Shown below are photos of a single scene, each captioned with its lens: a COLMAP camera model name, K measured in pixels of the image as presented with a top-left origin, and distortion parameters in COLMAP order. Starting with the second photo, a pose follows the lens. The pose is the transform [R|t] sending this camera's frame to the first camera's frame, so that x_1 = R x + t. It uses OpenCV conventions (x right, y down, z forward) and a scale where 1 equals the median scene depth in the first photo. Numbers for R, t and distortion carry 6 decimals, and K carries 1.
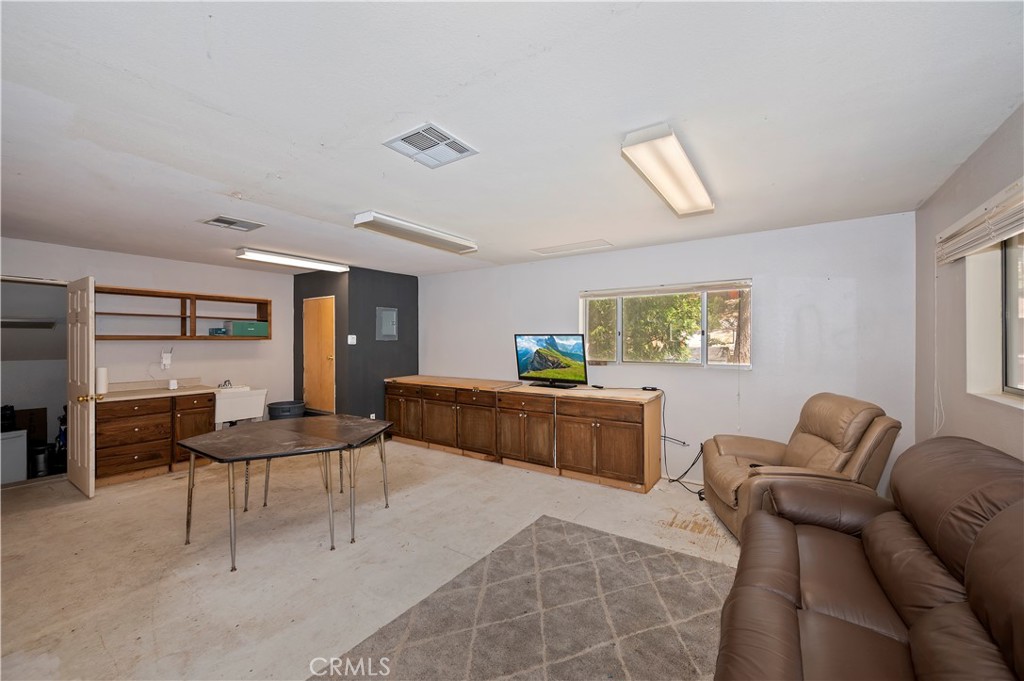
lens RADIAL K [[404.1, 0, 512.1], [0, 404.1, 339.3], [0, 0, 1]] dist [-0.000870, -0.000869]
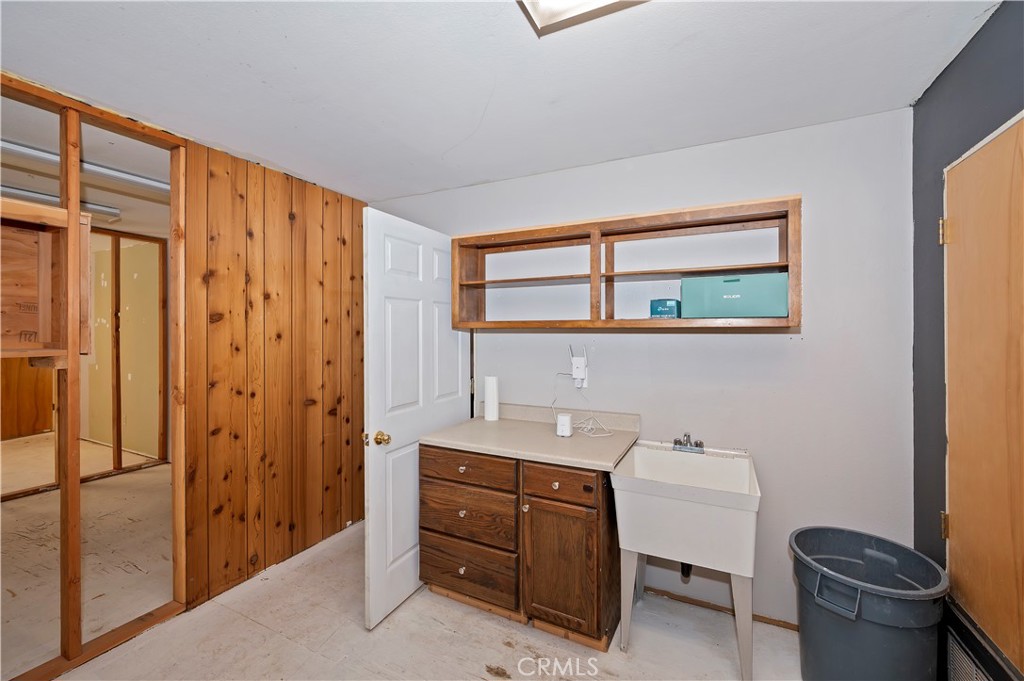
lens RADIAL K [[404.1, 0, 516.5], [0, 404.1, 334.6], [0, 0, 1]] dist [-0.000870, -0.000869]
pose [[0.152850, 0.011381, -0.988184, -0.418879], [-0.012420, 0.999877, 0.009595, 0.003120], [0.988171, 0.010807, 0.152973, 0.938902]]
